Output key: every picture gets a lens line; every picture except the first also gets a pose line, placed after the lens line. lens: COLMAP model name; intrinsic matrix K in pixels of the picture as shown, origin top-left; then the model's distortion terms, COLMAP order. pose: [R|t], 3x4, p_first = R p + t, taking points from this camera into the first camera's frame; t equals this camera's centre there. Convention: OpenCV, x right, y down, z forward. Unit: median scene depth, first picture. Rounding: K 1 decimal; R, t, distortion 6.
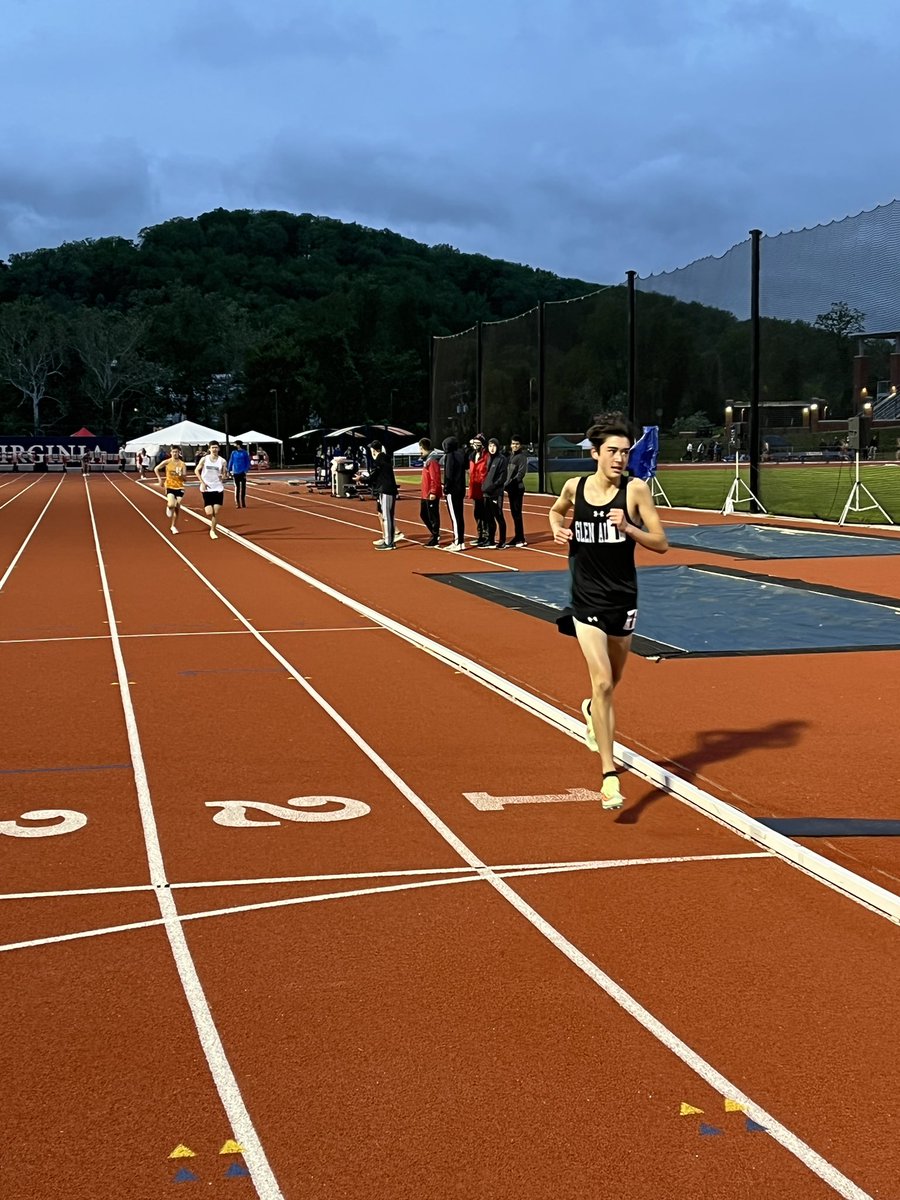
lens RADIAL K [[2076.8, 0, 468.3], [0, 2076.8, 579.6], [0, 0, 1]] dist [0.179185, -0.838287]
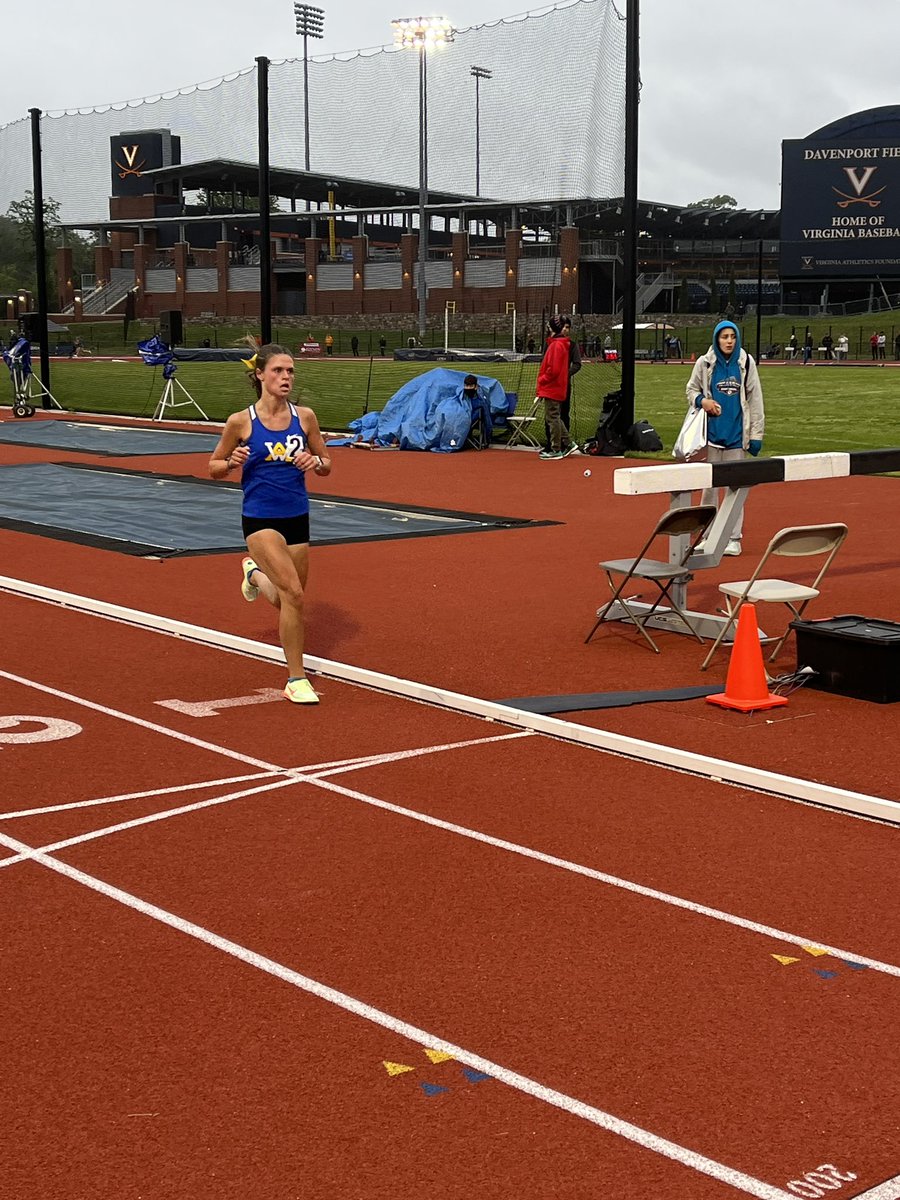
lens RADIAL K [[2099.5, 0, 548.0], [0, 2099.5, 616.9], [0, 0, 1]] dist [0.215111, -0.972877]
pose [[0.867668, -0.053013, 0.494310, -0.119316], [0.021642, 0.997384, 0.068977, 0.000795], [-0.496673, -0.049151, 0.866545, 0.031333]]
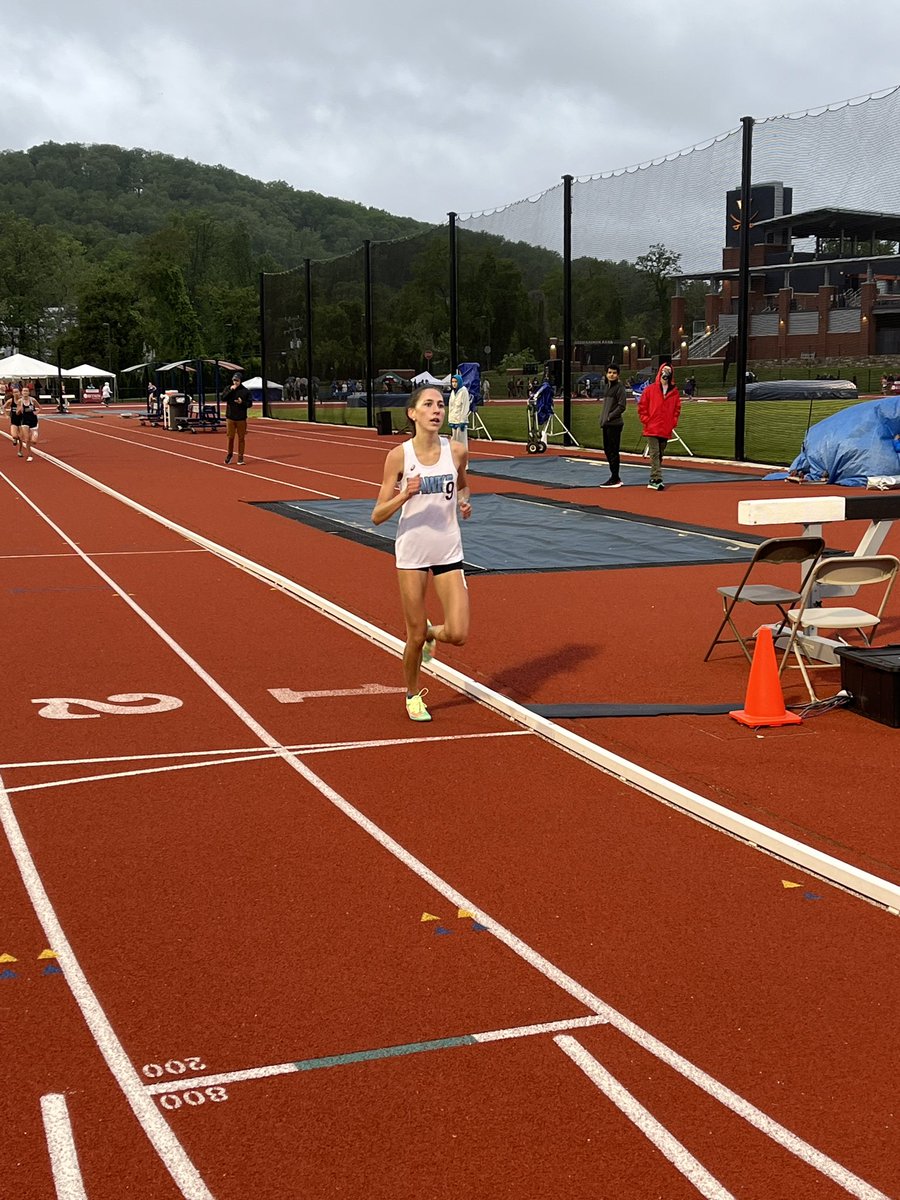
lens RADIAL K [[2099.5, 0, 548.0], [0, 2099.5, 616.9], [0, 0, 1]] dist [0.215111, -0.972877]
pose [[0.994389, -0.009198, 0.105386, 0.010591], [0.004294, 0.998902, 0.046660, 0.004140], [-0.105700, -0.045945, 0.993336, -0.054653]]
